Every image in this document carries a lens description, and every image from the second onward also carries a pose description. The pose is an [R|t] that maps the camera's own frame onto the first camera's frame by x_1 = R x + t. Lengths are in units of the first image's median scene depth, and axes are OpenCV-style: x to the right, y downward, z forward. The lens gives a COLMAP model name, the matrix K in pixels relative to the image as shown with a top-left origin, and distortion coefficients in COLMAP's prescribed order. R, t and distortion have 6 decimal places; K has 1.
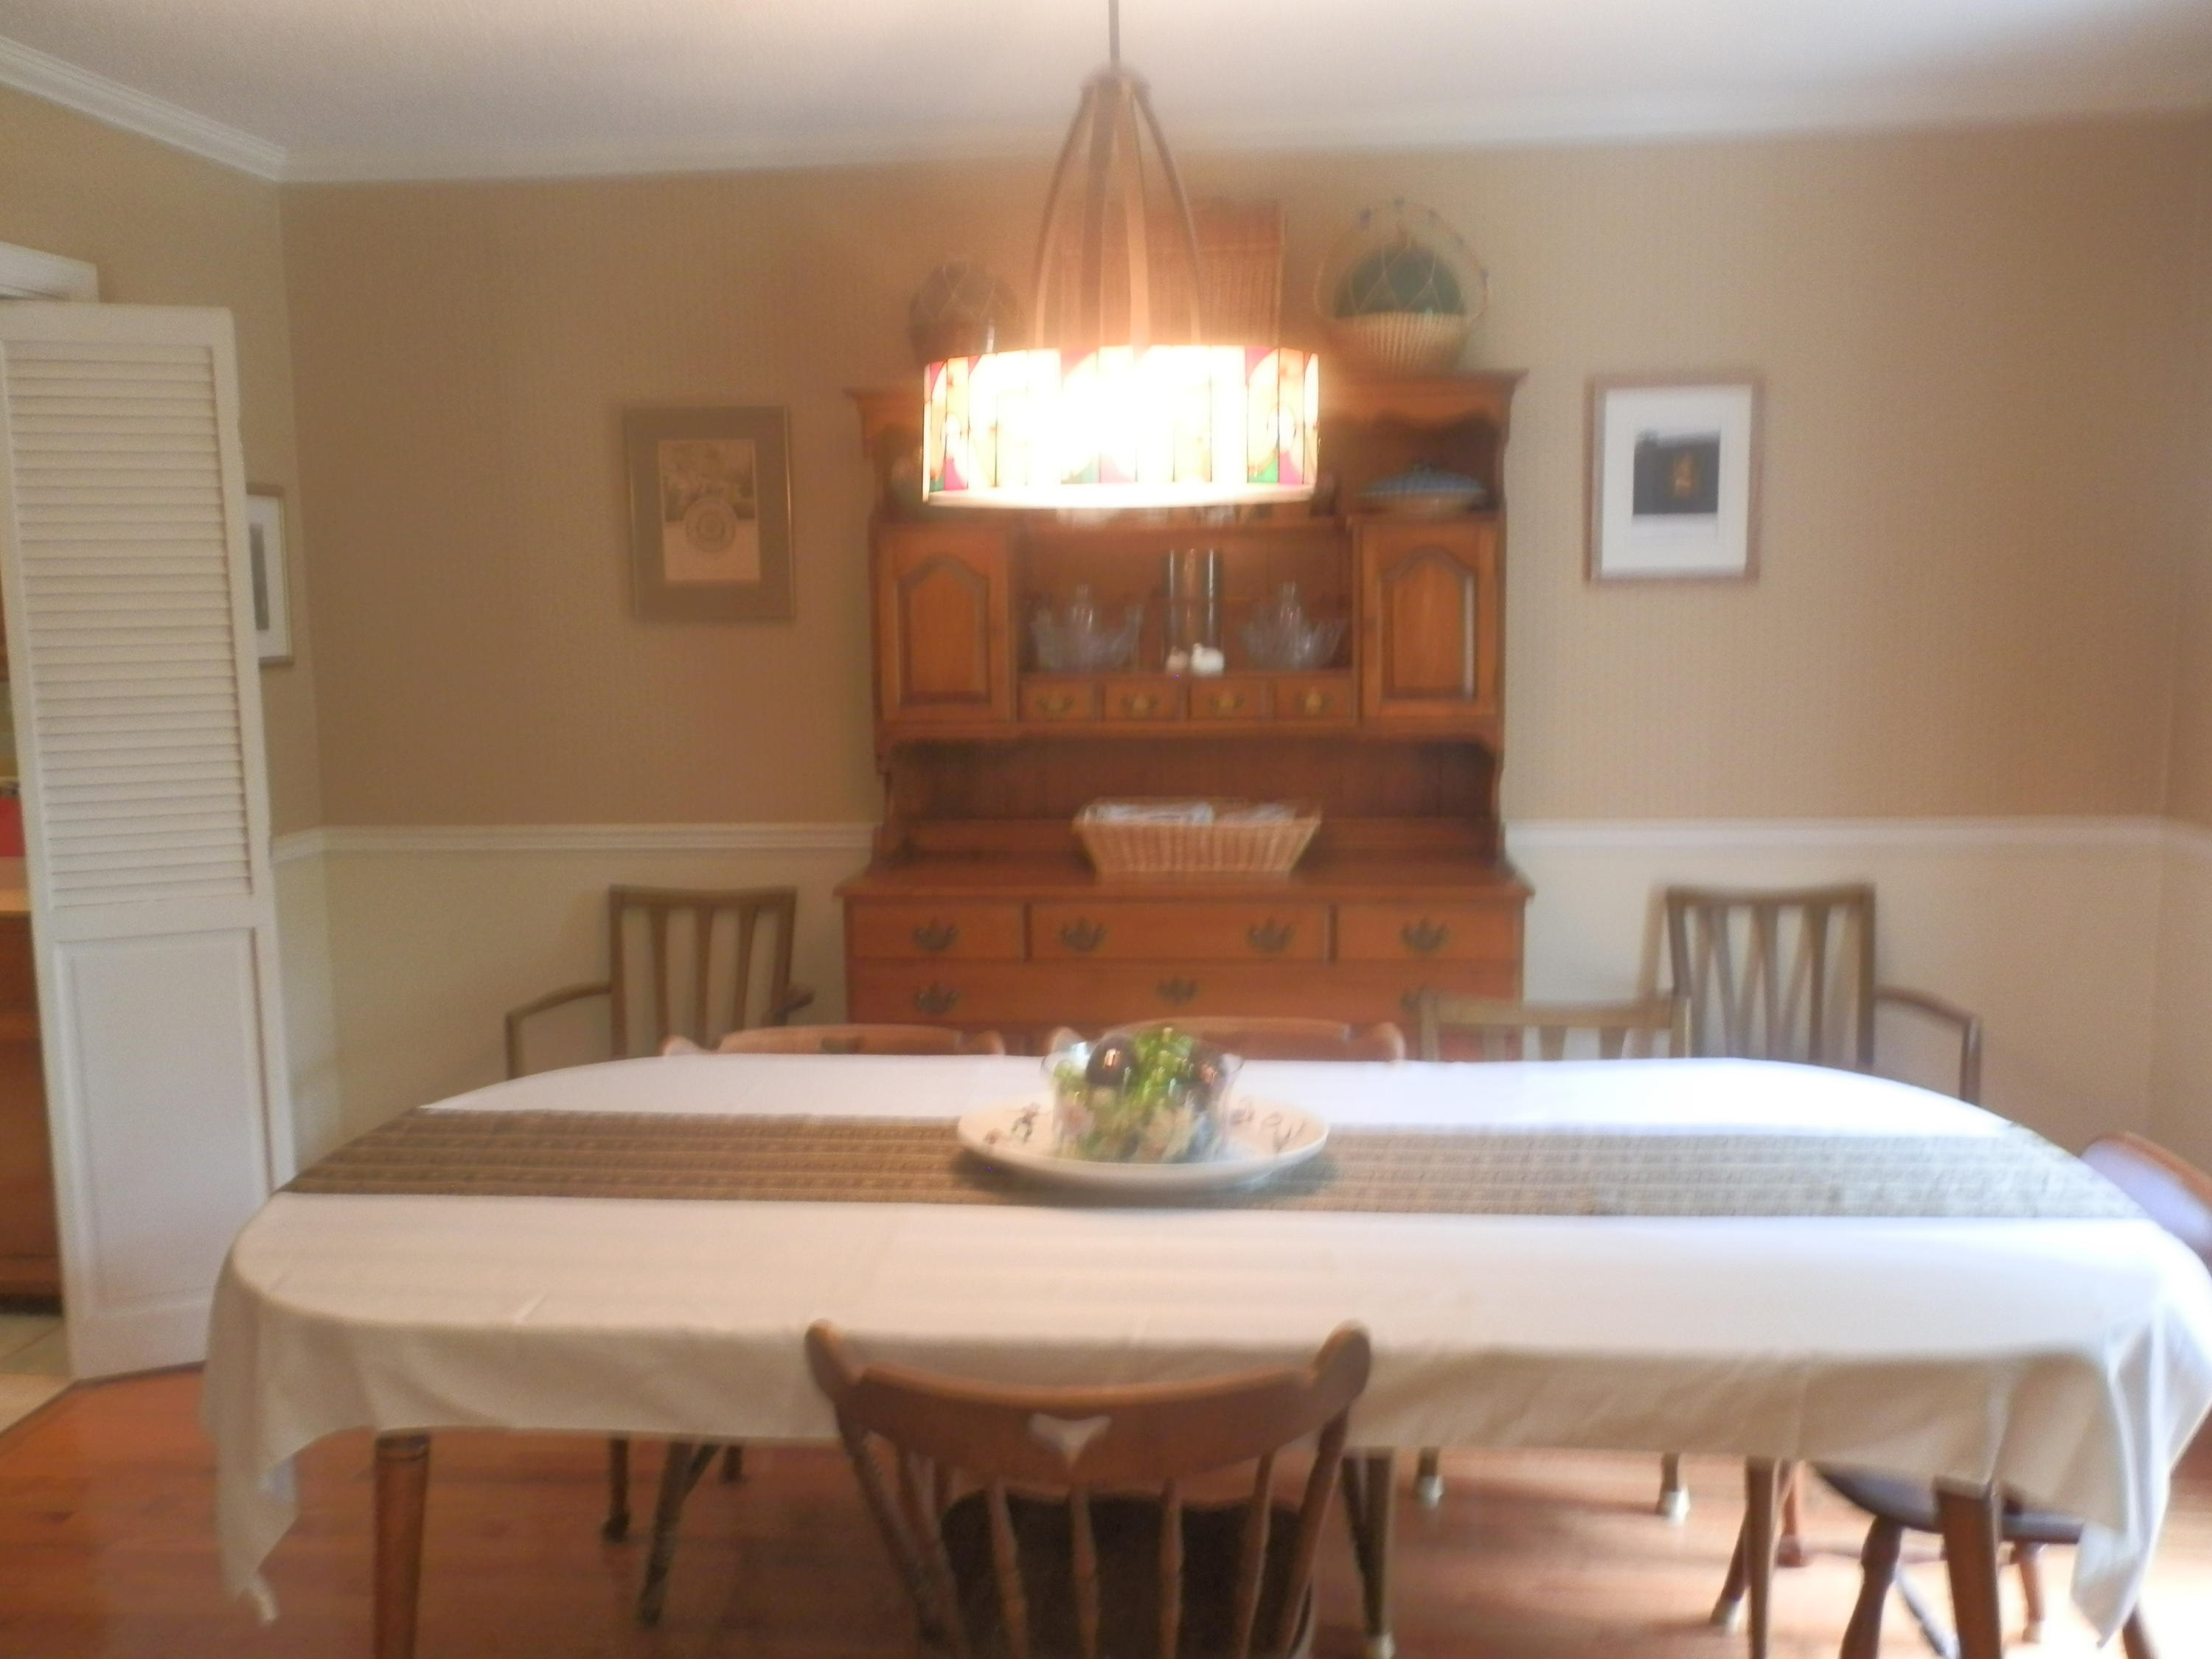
lens RADIAL K [[1830.1, 0, 1111.8], [0, 1830.1, 828.5], [0, 0, 1]] dist [0.020834, -0.022135]
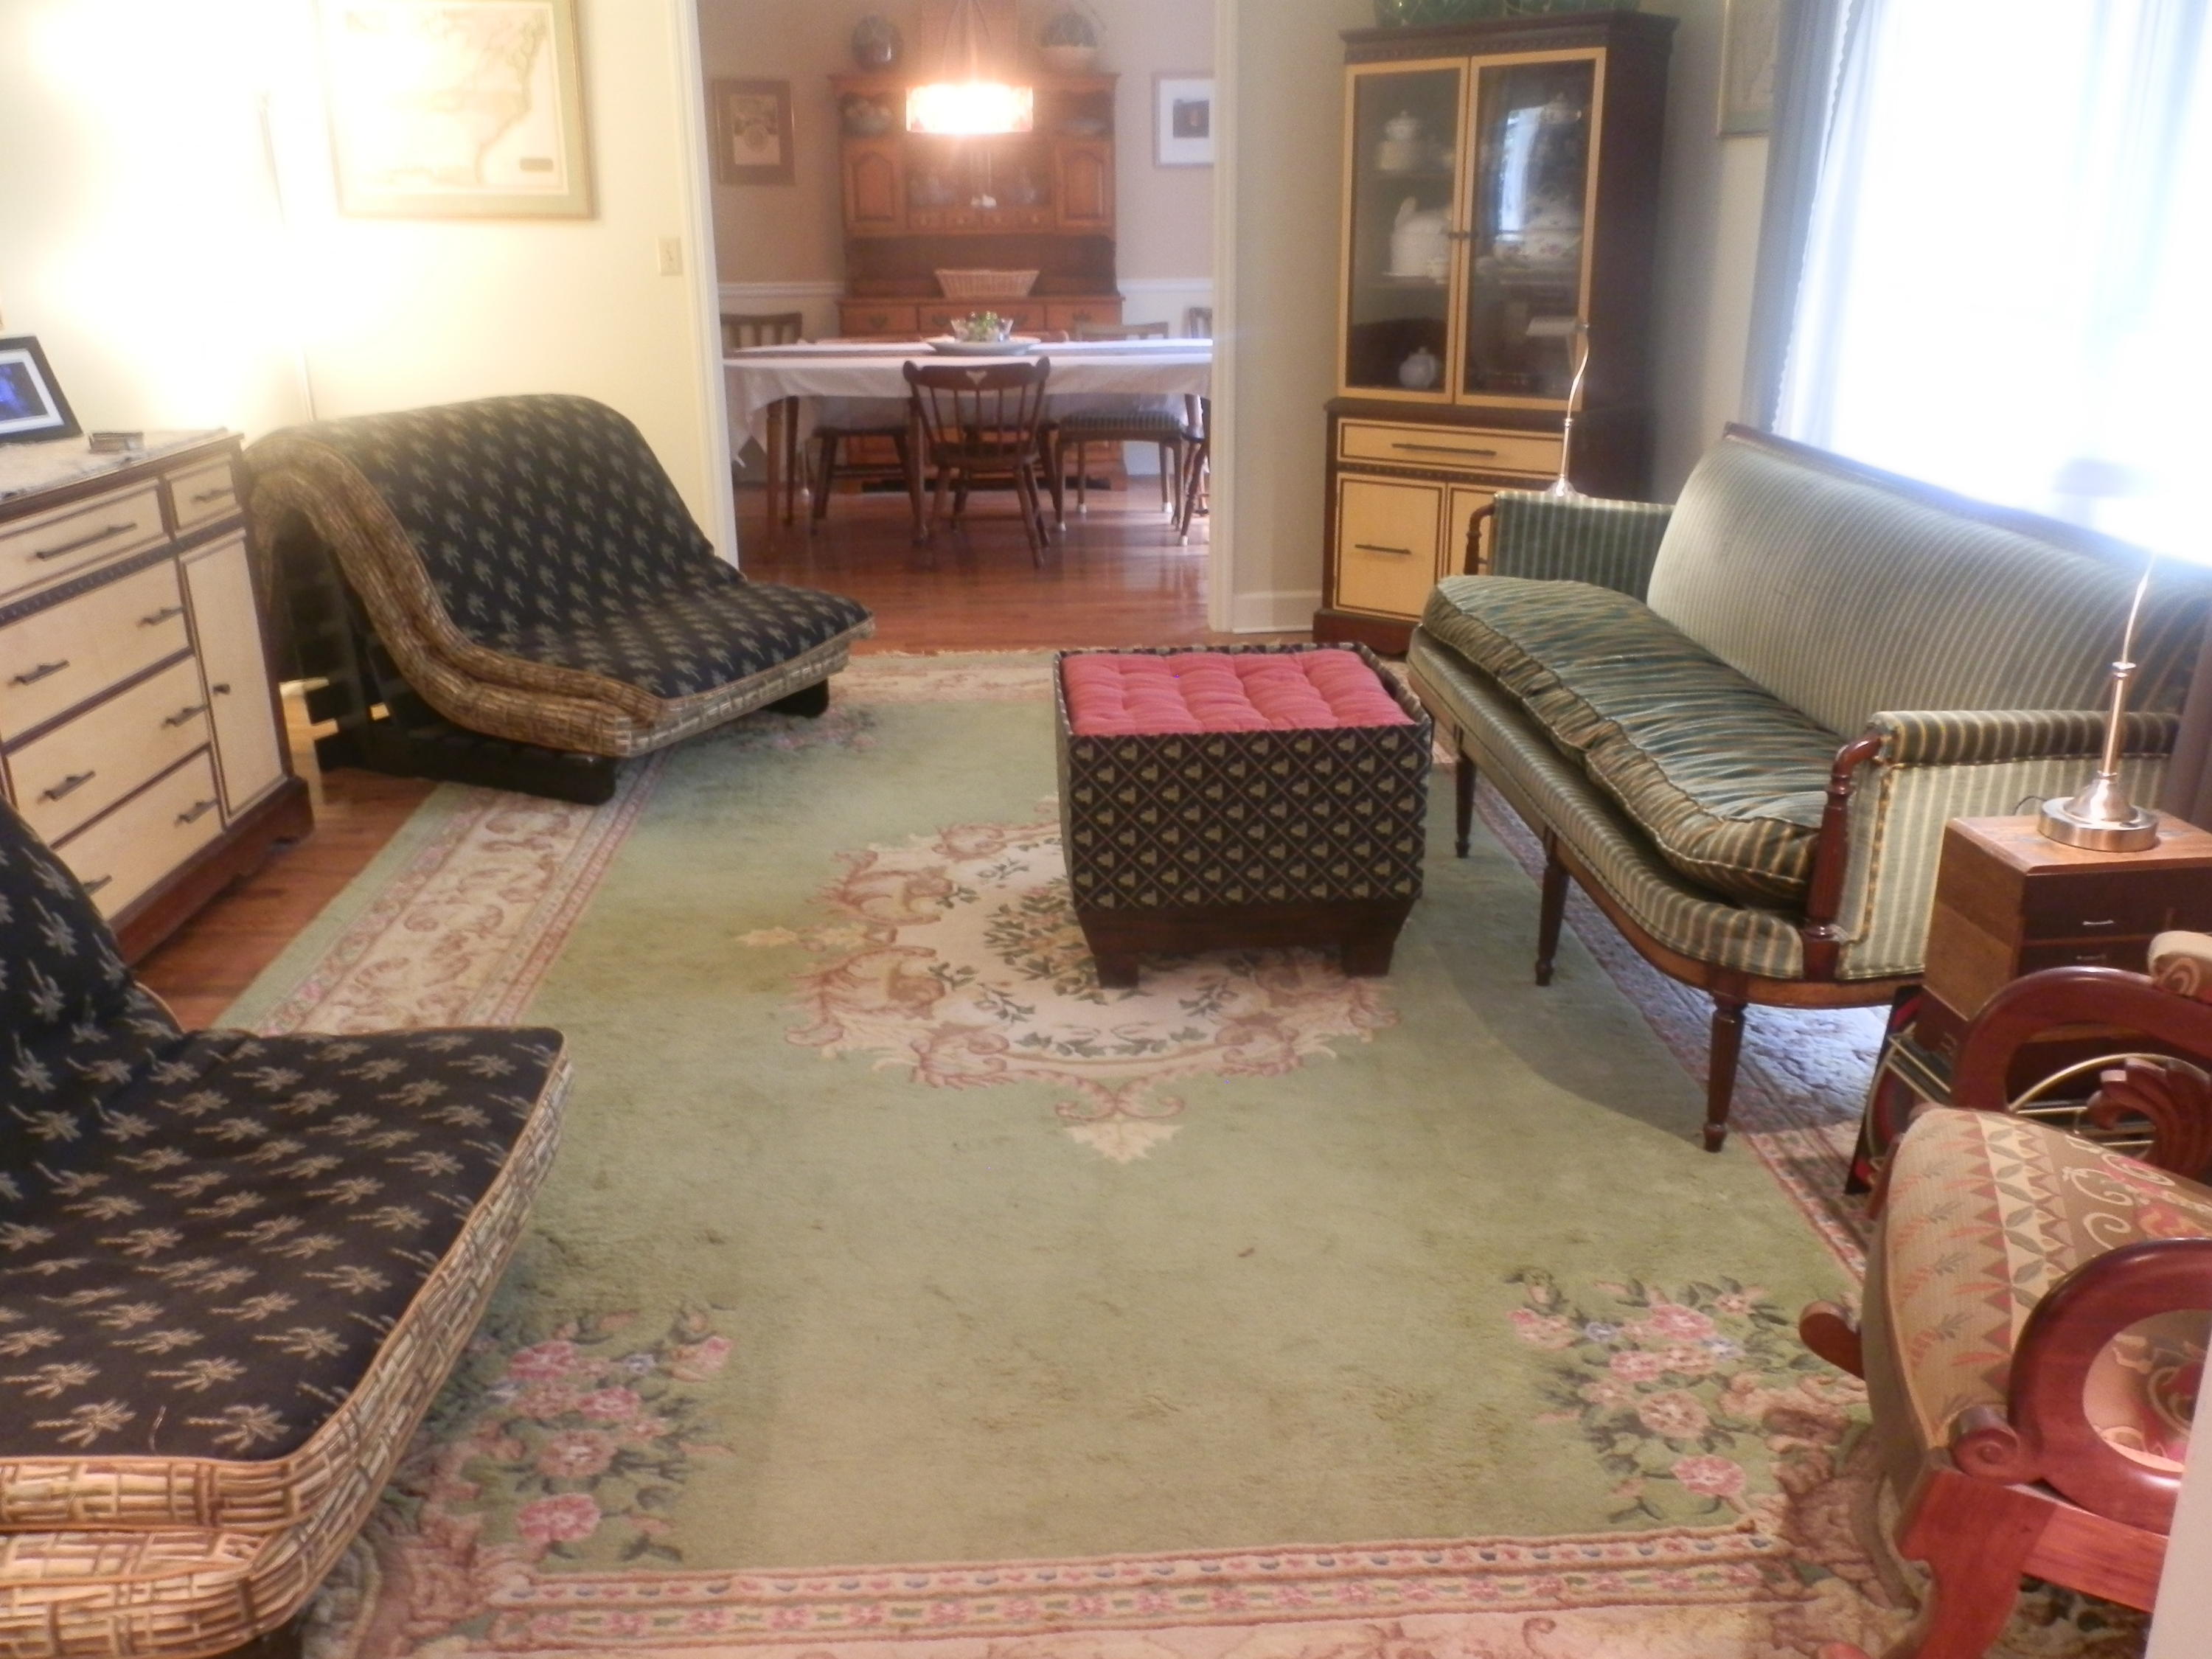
lens RADIAL K [[1830.1, 0, 1100.1], [0, 1830.1, 822.3], [0, 0, 1]] dist [0.020834, -0.022135]
pose [[0.990493, -0.037863, 0.132247, -0.143359], [0.011733, 0.981123, 0.193029, 0.229327], [-0.137059, -0.189642, 0.972240, -1.399510]]
